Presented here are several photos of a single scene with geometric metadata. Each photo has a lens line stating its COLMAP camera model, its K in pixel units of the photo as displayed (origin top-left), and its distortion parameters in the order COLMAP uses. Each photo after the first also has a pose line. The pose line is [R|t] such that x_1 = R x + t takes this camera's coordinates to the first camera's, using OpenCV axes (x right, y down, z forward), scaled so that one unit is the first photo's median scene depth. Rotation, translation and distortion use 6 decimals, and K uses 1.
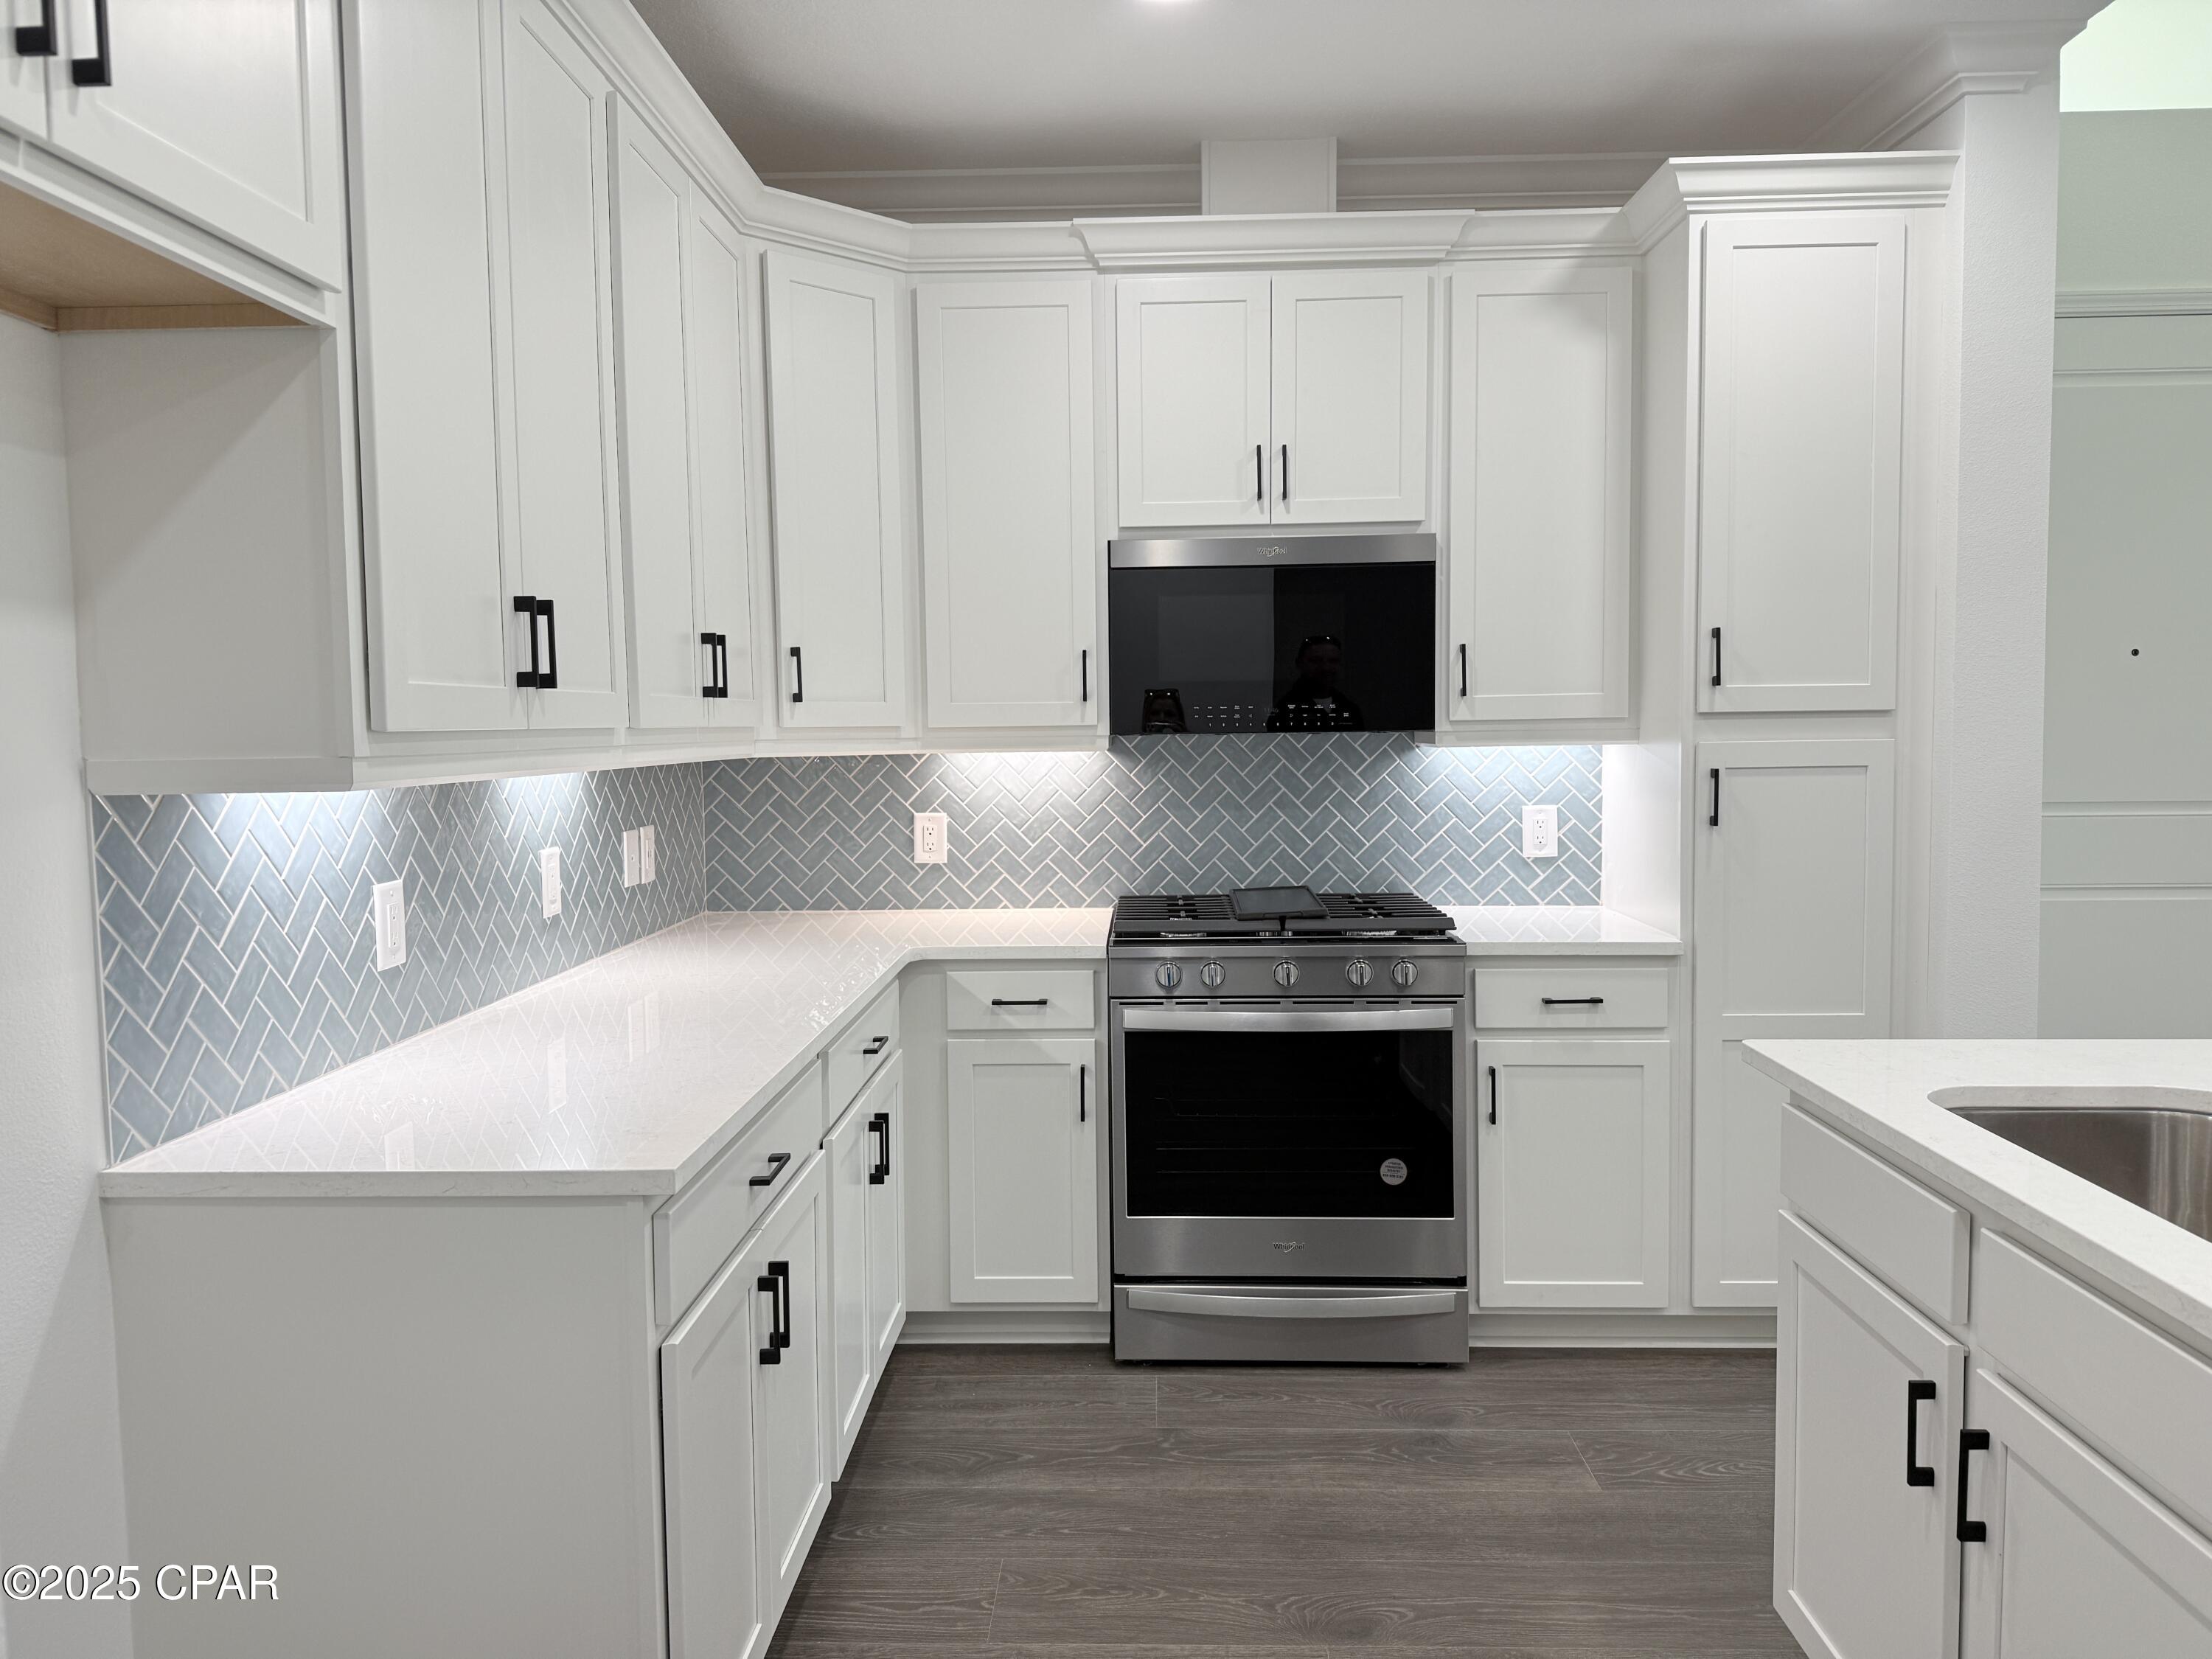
lens RADIAL K [[1577.8, 0, 1106.0], [0, 1577.8, 829.5], [0, 0, 1]] dist [0.088508, -0.000733]
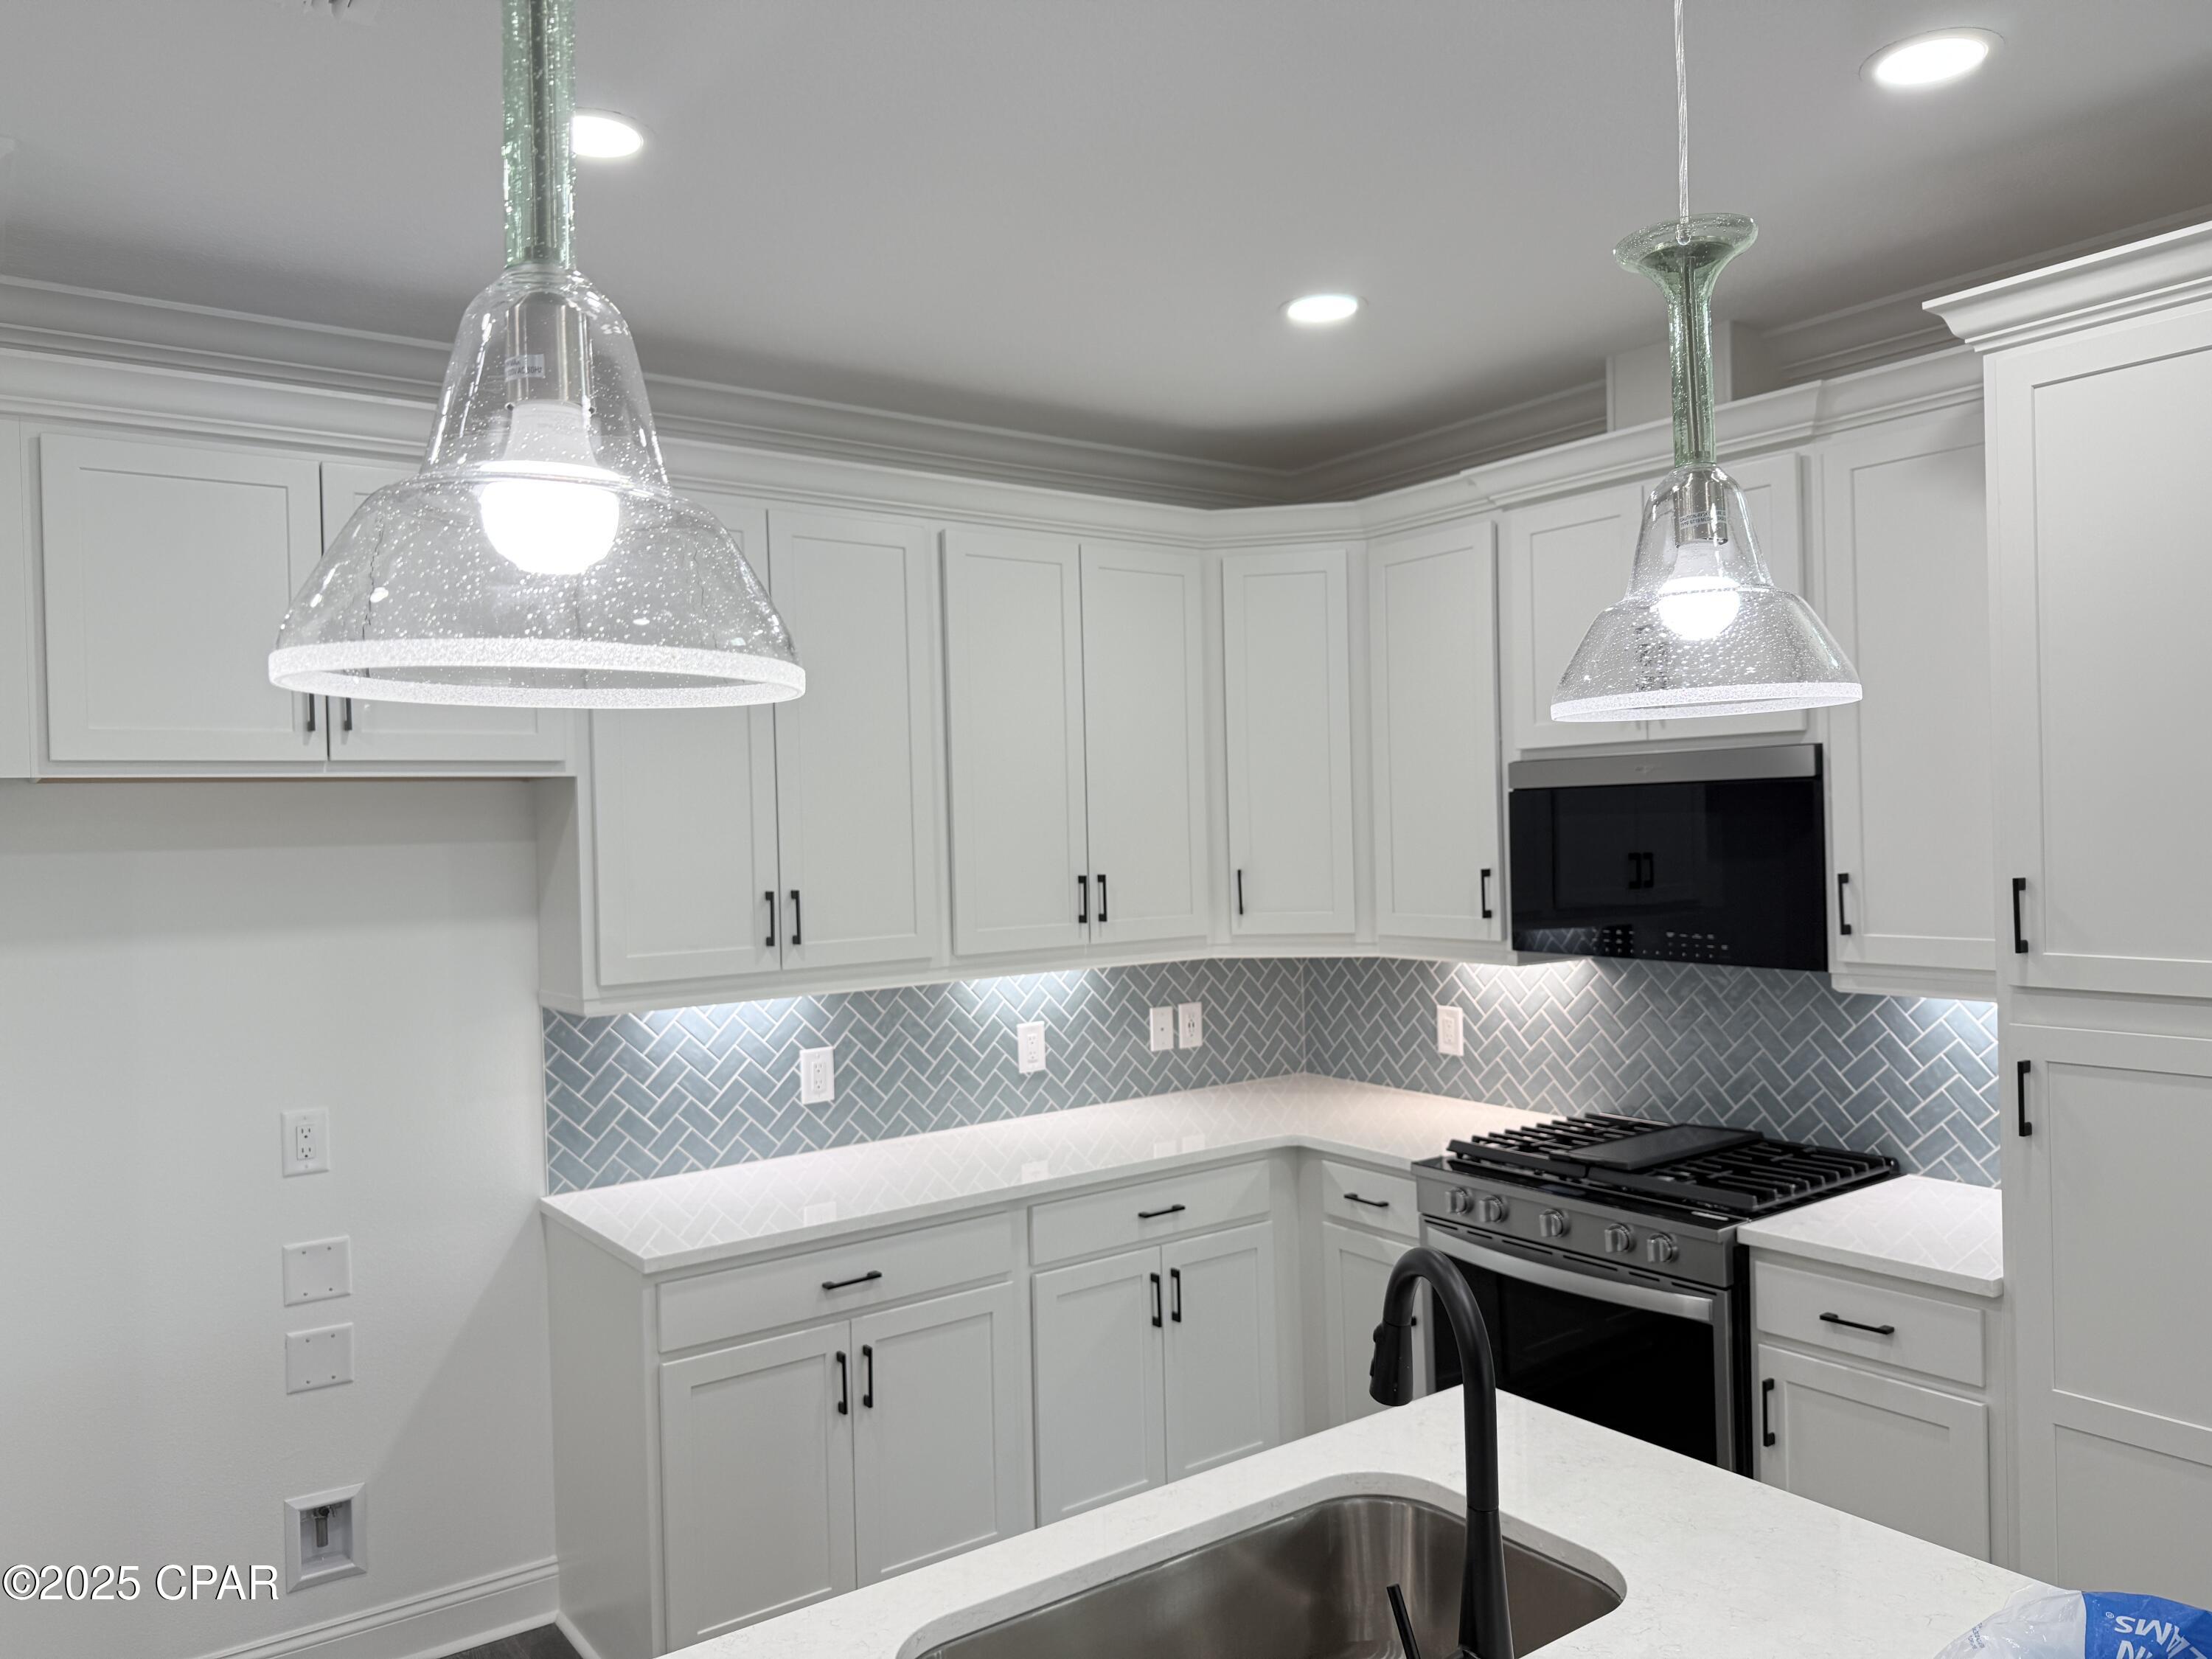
lens RADIAL K [[1562.3, 0, 1049.4], [0, 1562.3, 829.8], [0, 0, 1]] dist [0.155114, -0.282222]
pose [[0.599931, -0.002369, -0.800049, 0.640349], [-0.033470, 0.999046, -0.028056, -0.100595], [0.799352, 0.043609, 0.599279, 0.152578]]
